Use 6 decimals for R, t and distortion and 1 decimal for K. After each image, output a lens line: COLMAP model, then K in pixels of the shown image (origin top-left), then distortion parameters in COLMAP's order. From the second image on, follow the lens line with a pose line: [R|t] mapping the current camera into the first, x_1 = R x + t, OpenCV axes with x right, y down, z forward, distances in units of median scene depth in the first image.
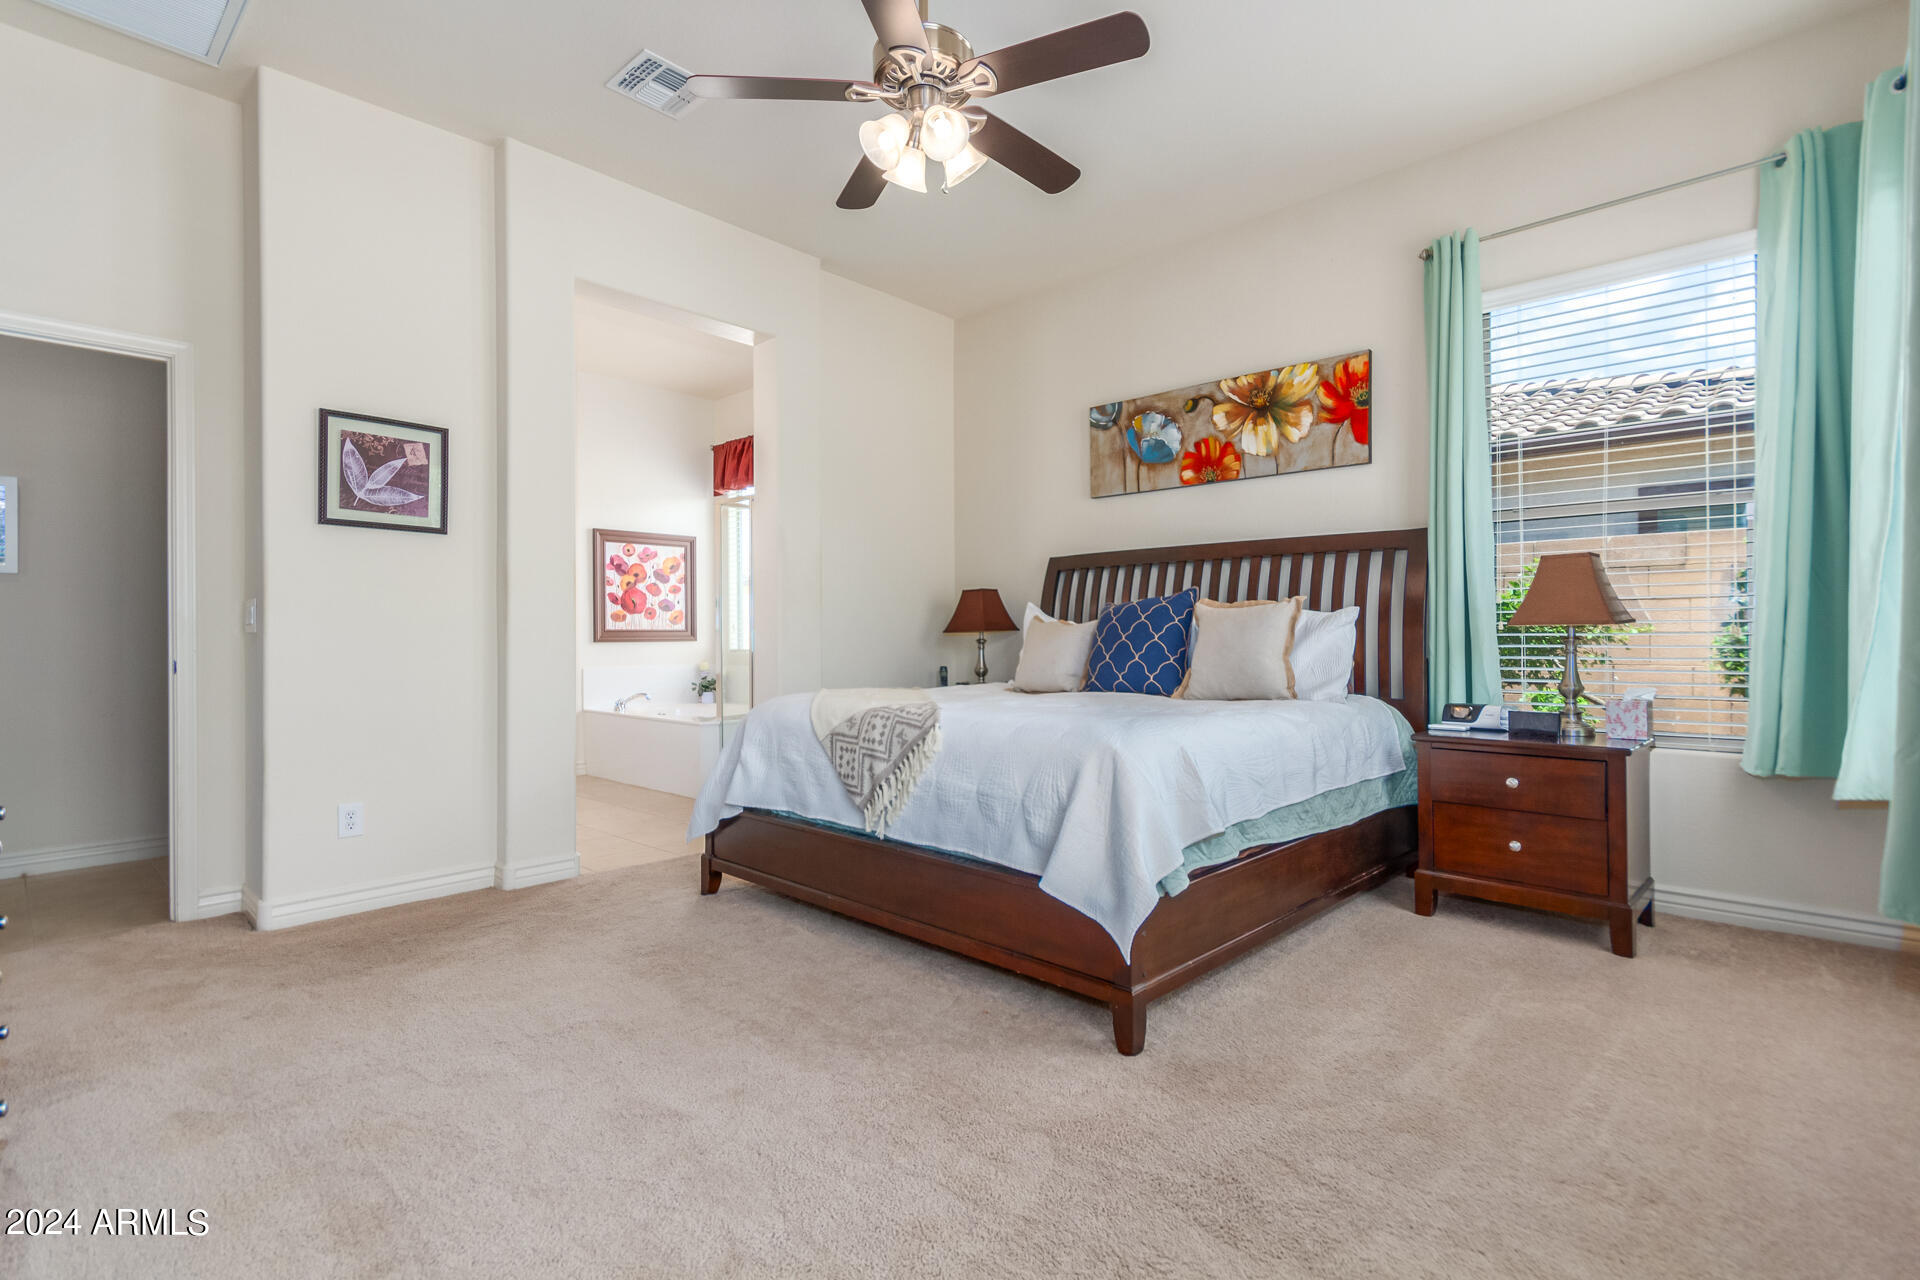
lens RADIAL K [[883.7, 0, 959.0], [0, 883.7, 639.4], [0, 0, 1]] dist [0.005471, -0.002607]
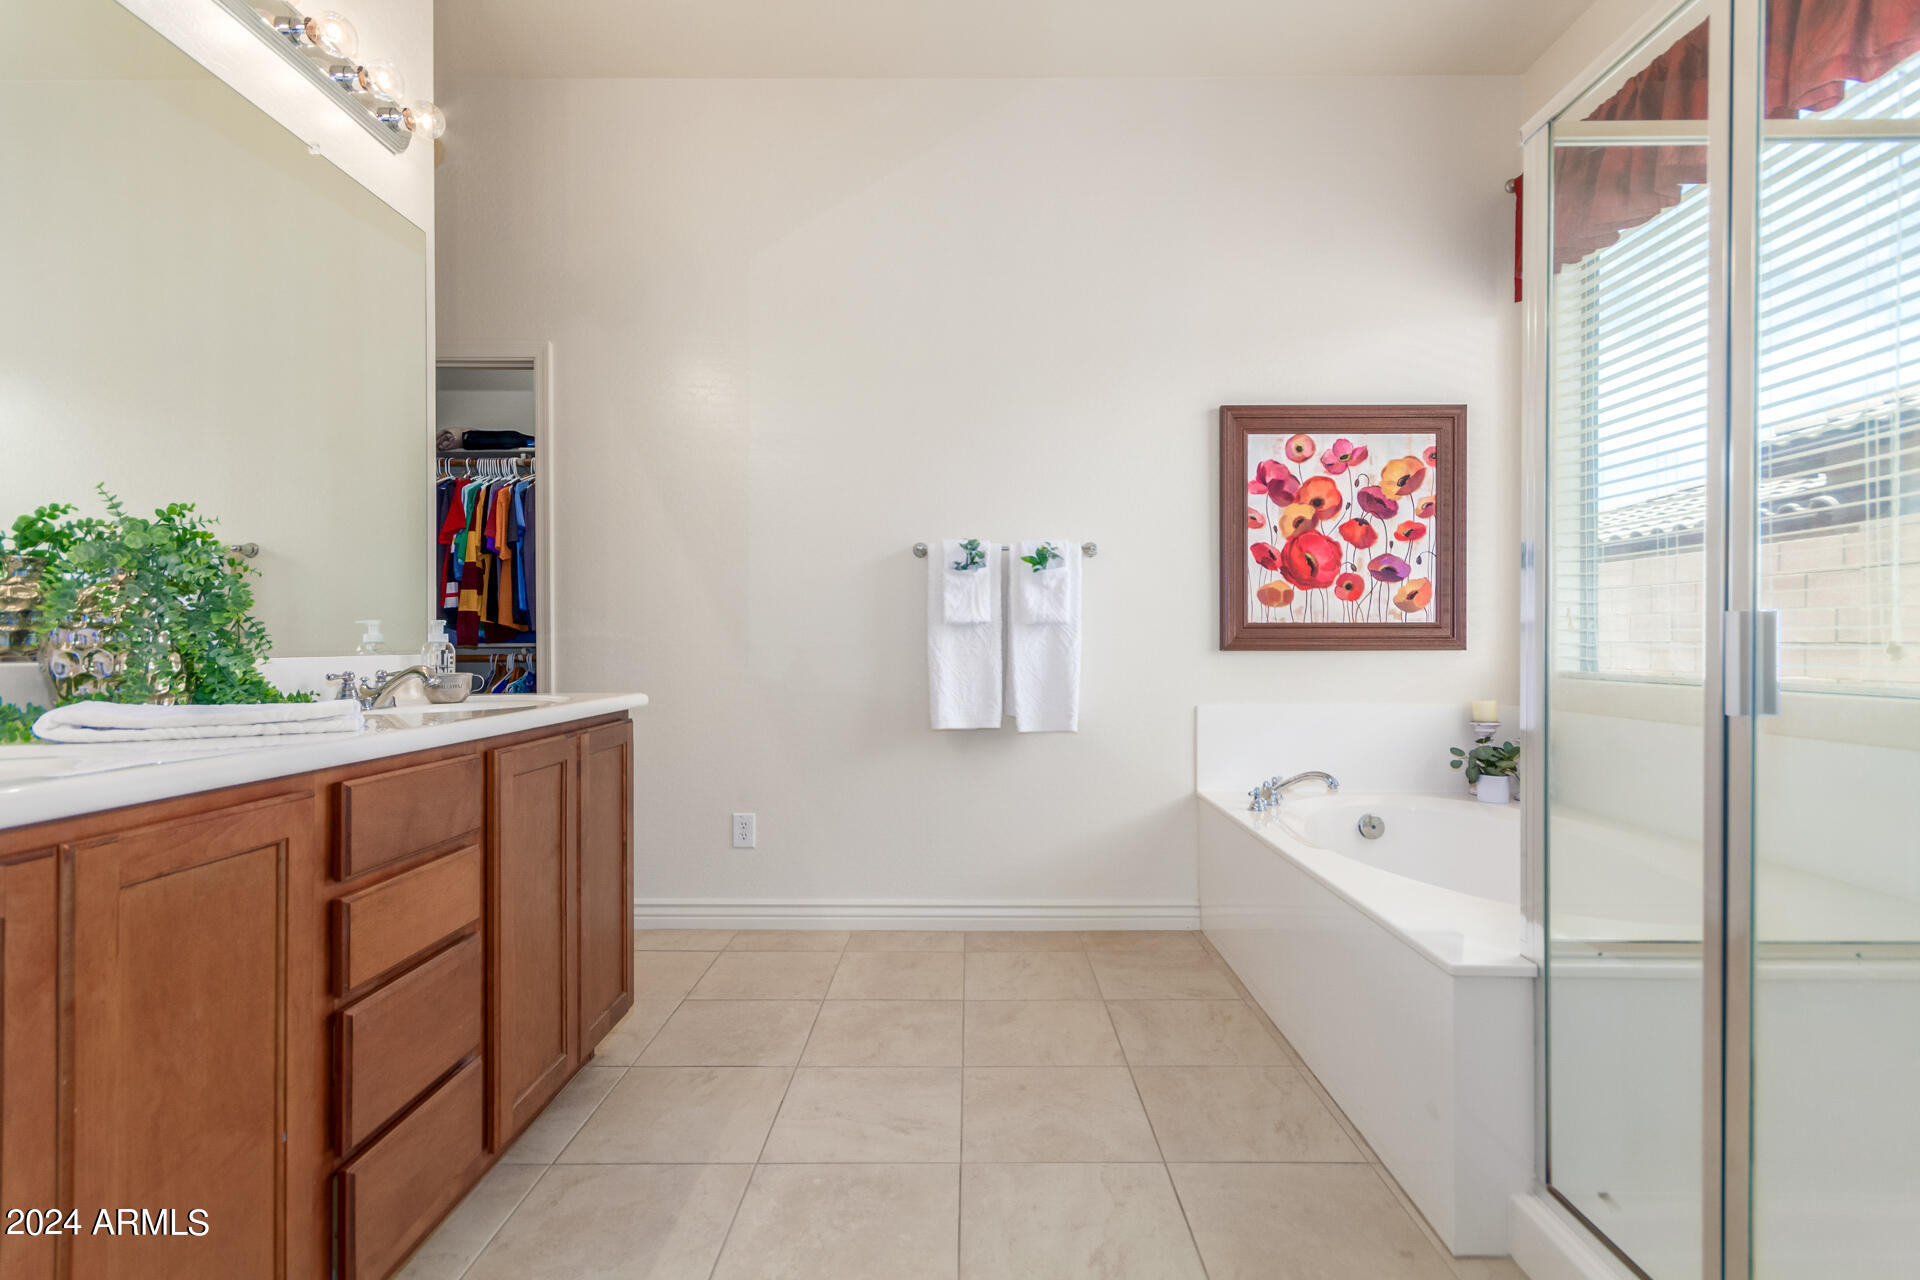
lens RADIAL K [[883.7, 0, 960.1], [0, 883.7, 634.2], [0, 0, 1]] dist [0.005471, -0.002607]
pose [[0.671999, 0.006315, -0.740525, -0.150837], [-0.010497, 0.999944, -0.000998, -0.003161], [0.740478, 0.008444, 0.672028, 0.555323]]
